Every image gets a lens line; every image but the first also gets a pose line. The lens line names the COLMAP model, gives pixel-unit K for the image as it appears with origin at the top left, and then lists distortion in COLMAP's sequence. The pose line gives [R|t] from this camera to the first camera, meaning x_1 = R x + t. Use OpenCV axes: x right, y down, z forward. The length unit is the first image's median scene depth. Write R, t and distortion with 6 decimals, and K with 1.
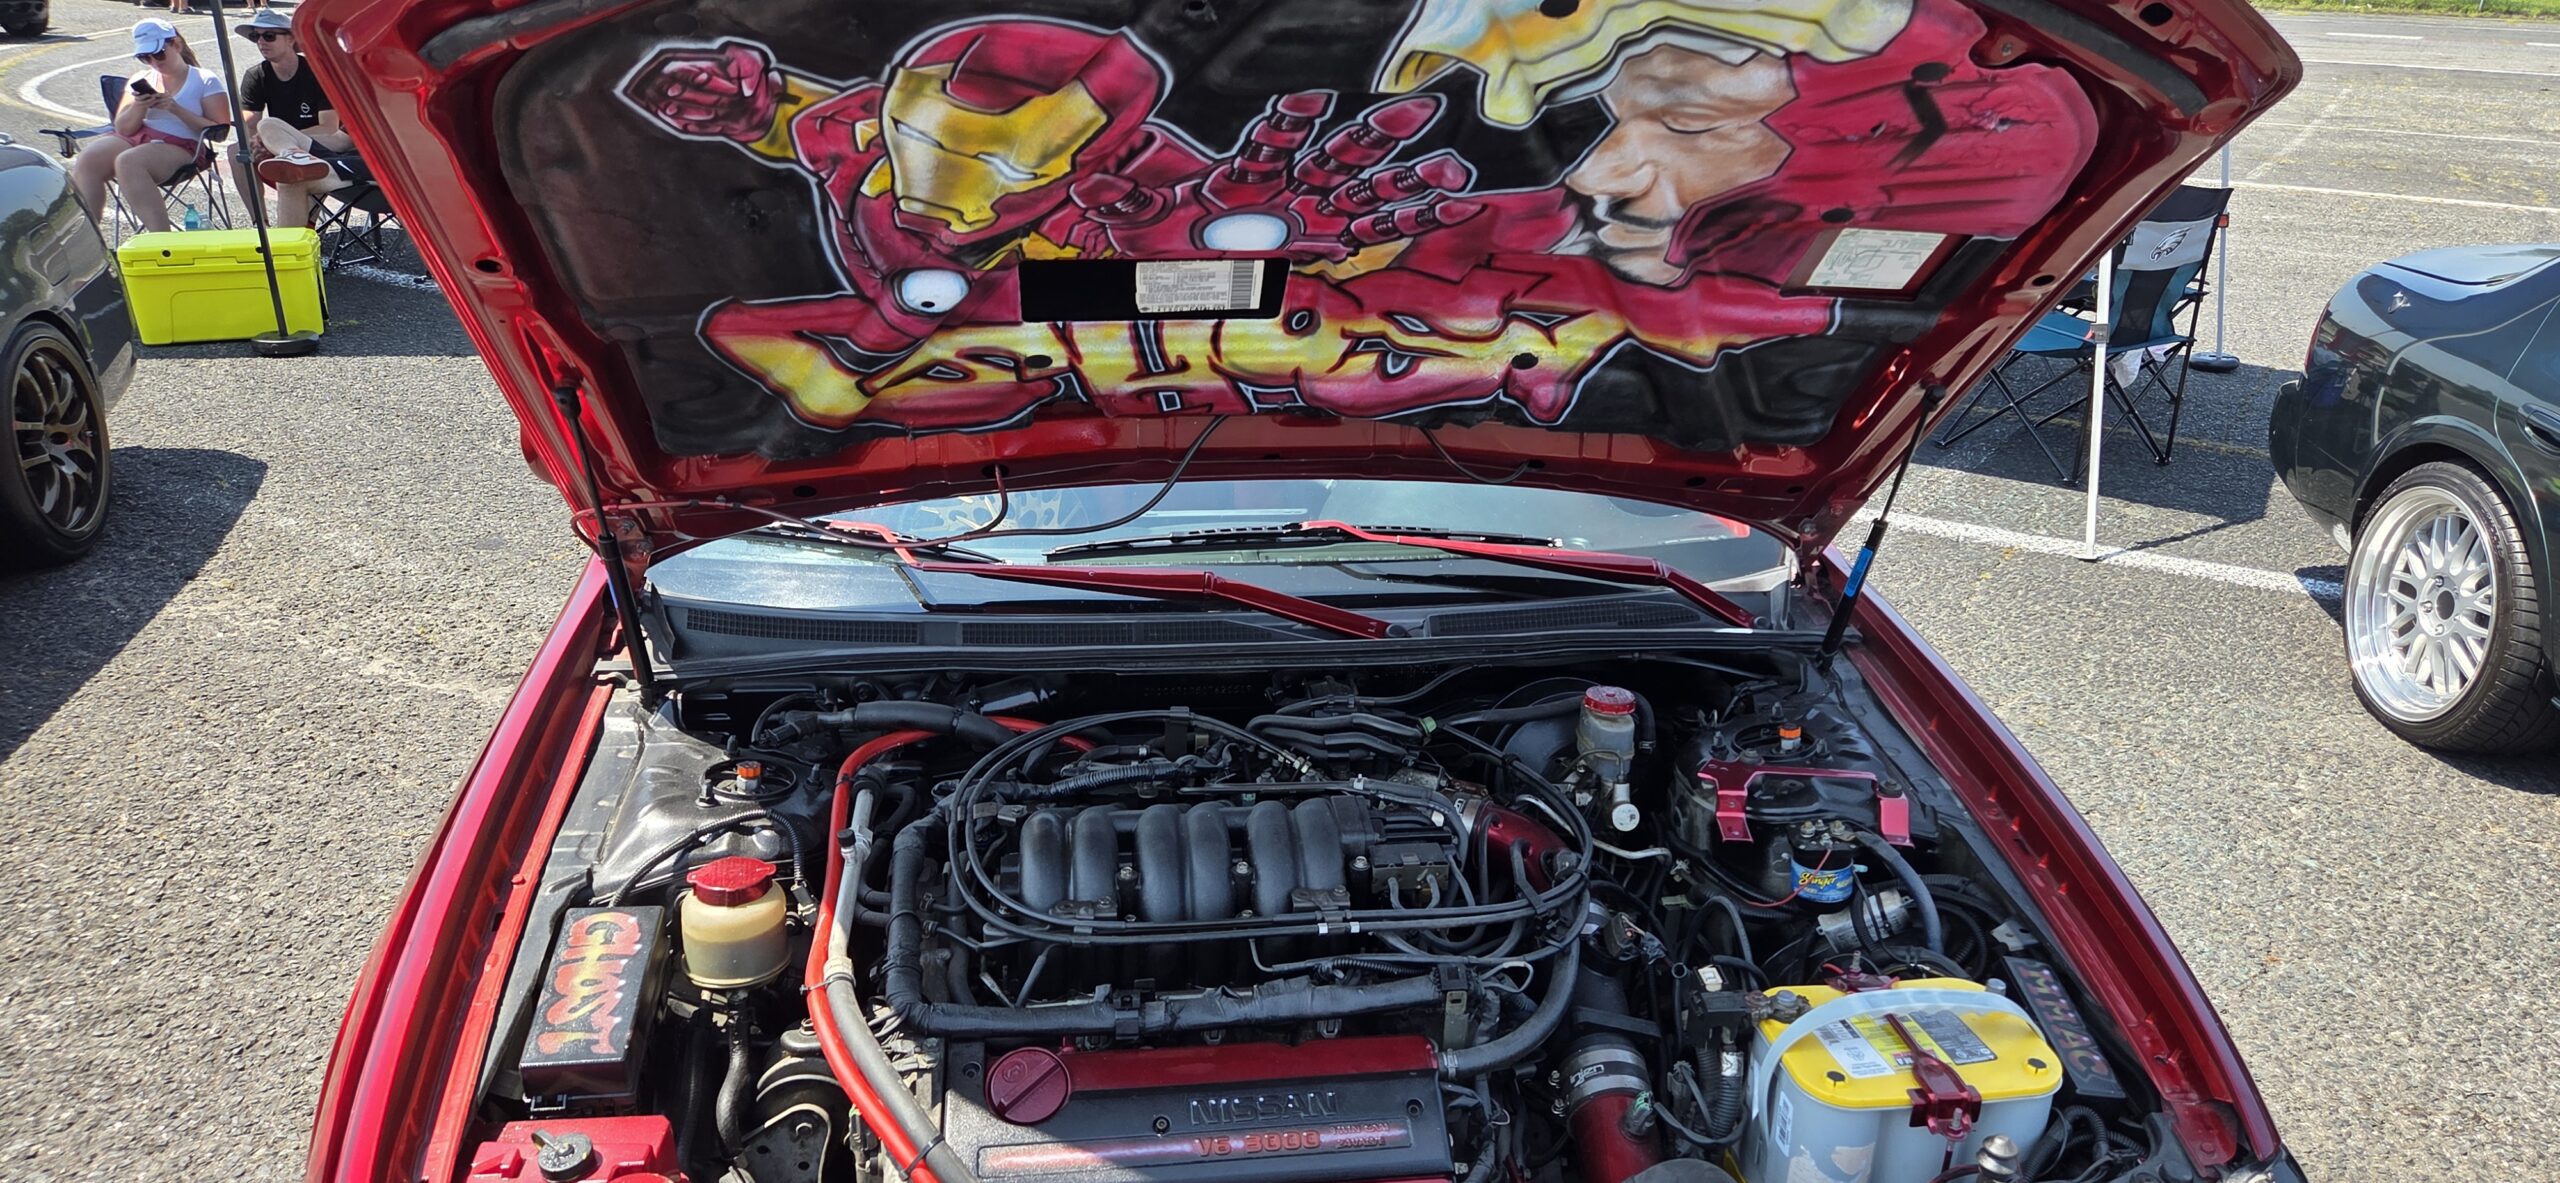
lens RADIAL K [[1711.5, 0, 1326.0], [0, 1711.5, 589.2], [0, 0, 1]] dist [0.068953, -0.063267]
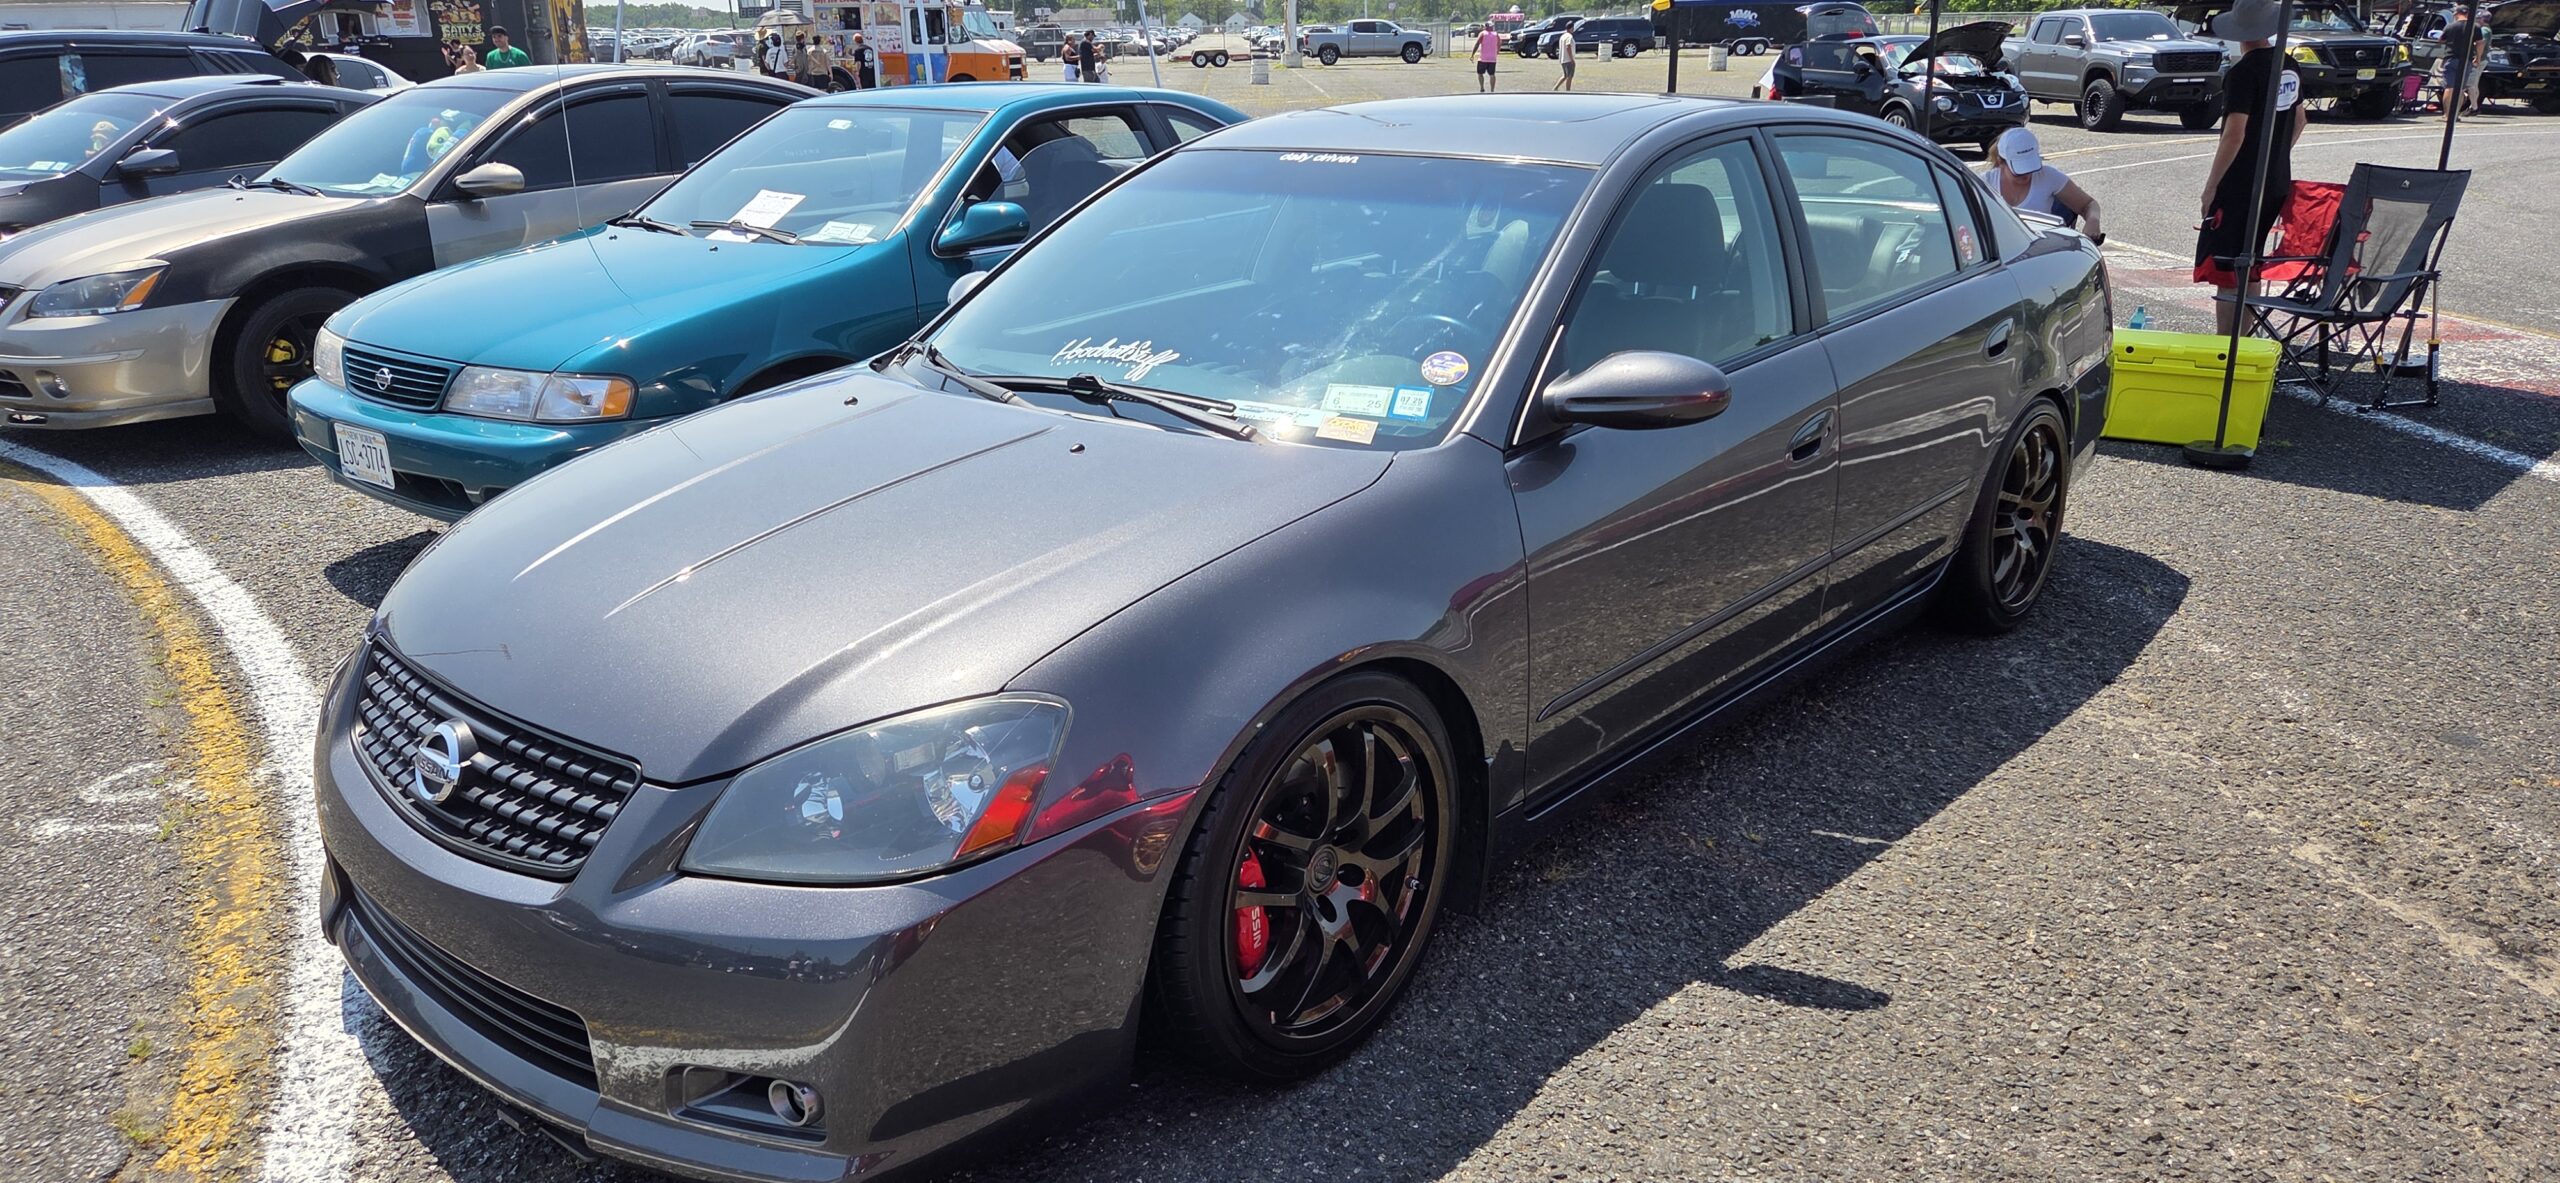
lens RADIAL K [[1711.5, 0, 1270.7], [0, 1711.5, 549.5], [0, 0, 1]] dist [0.068953, -0.063267]
pose [[0.545799, 0.209180, -0.811386, -0.213633], [-0.282658, 0.957542, 0.056723, -0.000748], [0.788801, 0.198385, 0.581752, 0.117099]]
